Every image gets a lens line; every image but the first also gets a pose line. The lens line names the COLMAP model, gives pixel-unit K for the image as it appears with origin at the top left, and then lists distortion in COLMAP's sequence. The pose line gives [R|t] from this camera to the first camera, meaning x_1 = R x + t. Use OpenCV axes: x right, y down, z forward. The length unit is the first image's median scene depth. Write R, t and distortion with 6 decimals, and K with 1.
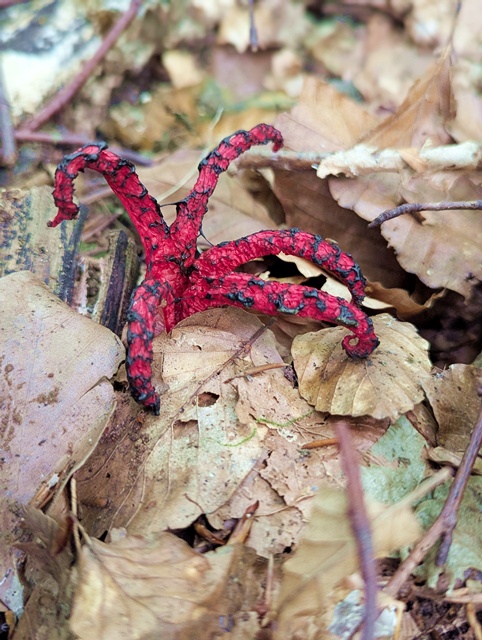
lens RADIAL K [[767.0, 0, 241.0], [0, 767.0, 320.0], [0, 0, 1]] dist [-0.022358, -0.036558]
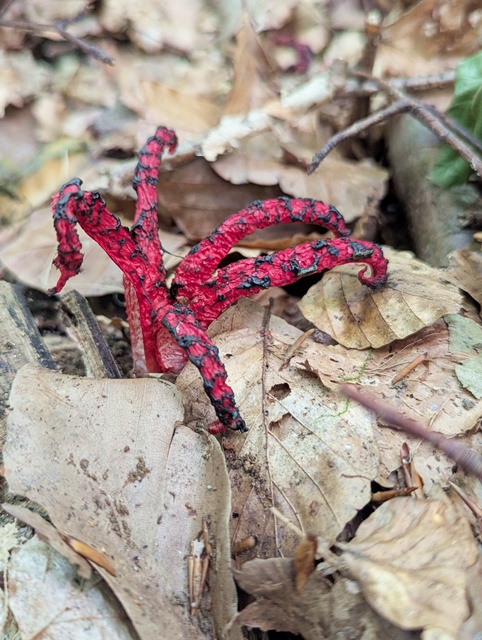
lens RADIAL K [[767.0, 0, 241.0], [0, 767.0, 320.0], [0, 0, 1]] dist [-0.022358, -0.036558]
pose [[0.830810, -0.440677, 0.339939, -0.368031], [0.463730, 0.885849, 0.015008, -0.010267], [-0.307749, 0.145171, 0.940328, 0.119860]]
